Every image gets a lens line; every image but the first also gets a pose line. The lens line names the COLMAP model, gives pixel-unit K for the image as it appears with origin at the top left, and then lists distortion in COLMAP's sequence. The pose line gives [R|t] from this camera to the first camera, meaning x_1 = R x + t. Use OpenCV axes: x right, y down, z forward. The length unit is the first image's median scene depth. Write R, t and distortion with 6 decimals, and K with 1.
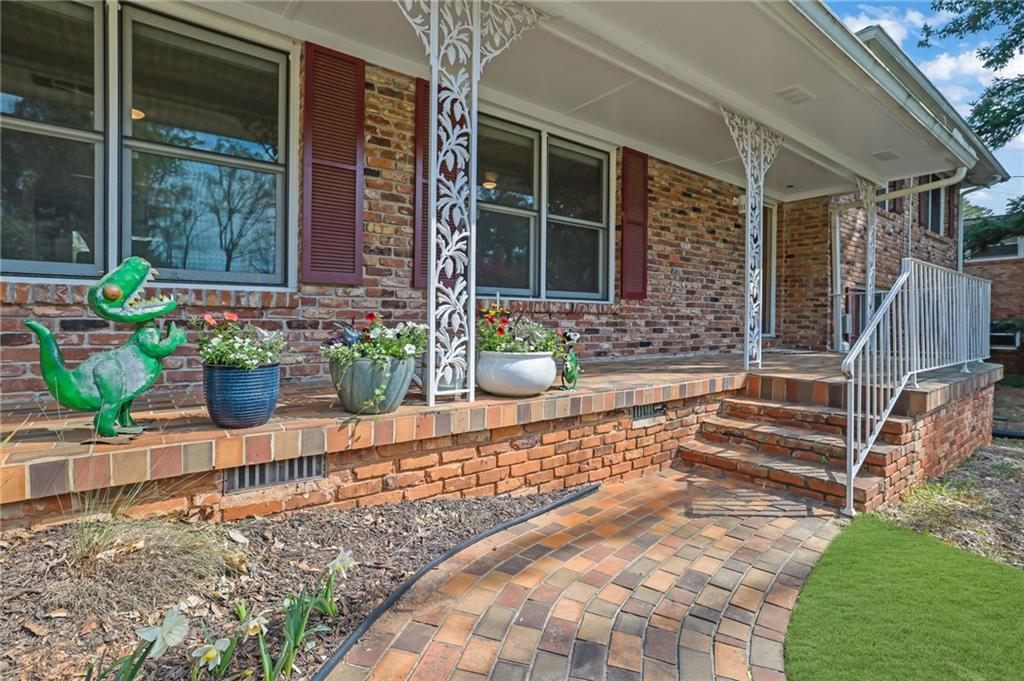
lens RADIAL K [[503.6, 0, 512.0], [0, 503.6, 340.5], [0, 0, 1]] dist [-0.022819, 0.000442]
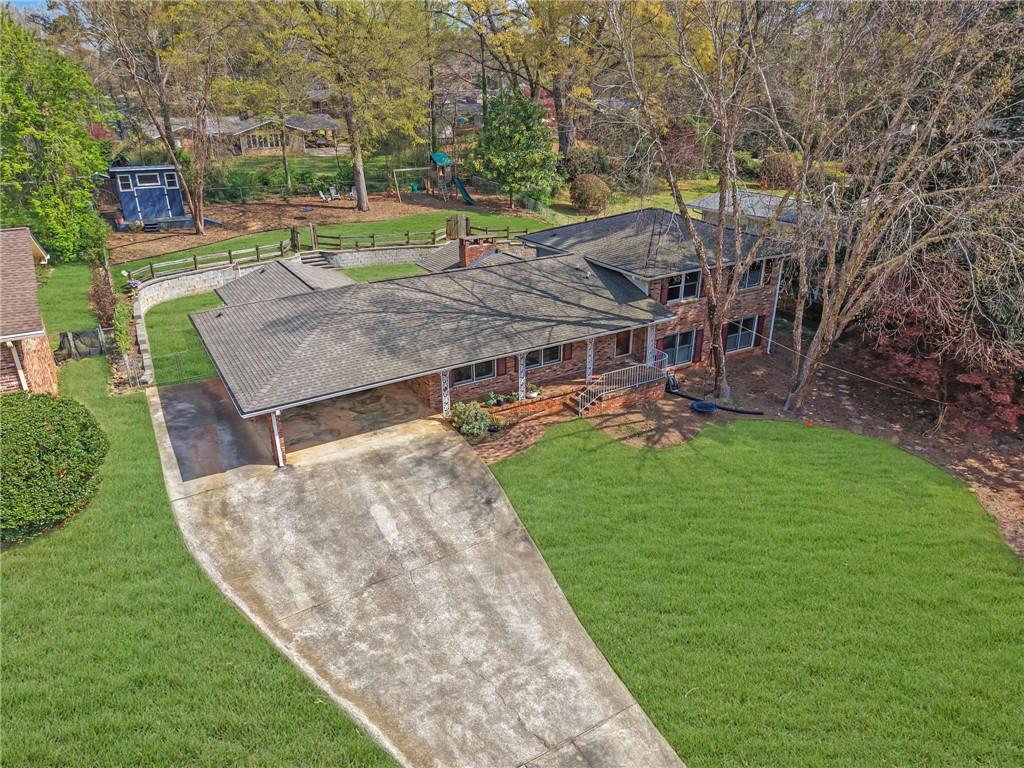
lens RADIAL K [[682.1, 0, 512.0], [0, 682.1, 384.0], [0, 0, 1]] dist [0.050253, -0.076241]
pose [[0.992046, 0.044541, -0.117730, 0.645592], [0.001792, 0.930208, 0.367029, -2.707411], [0.125861, -0.364321, 0.922729, -5.851923]]
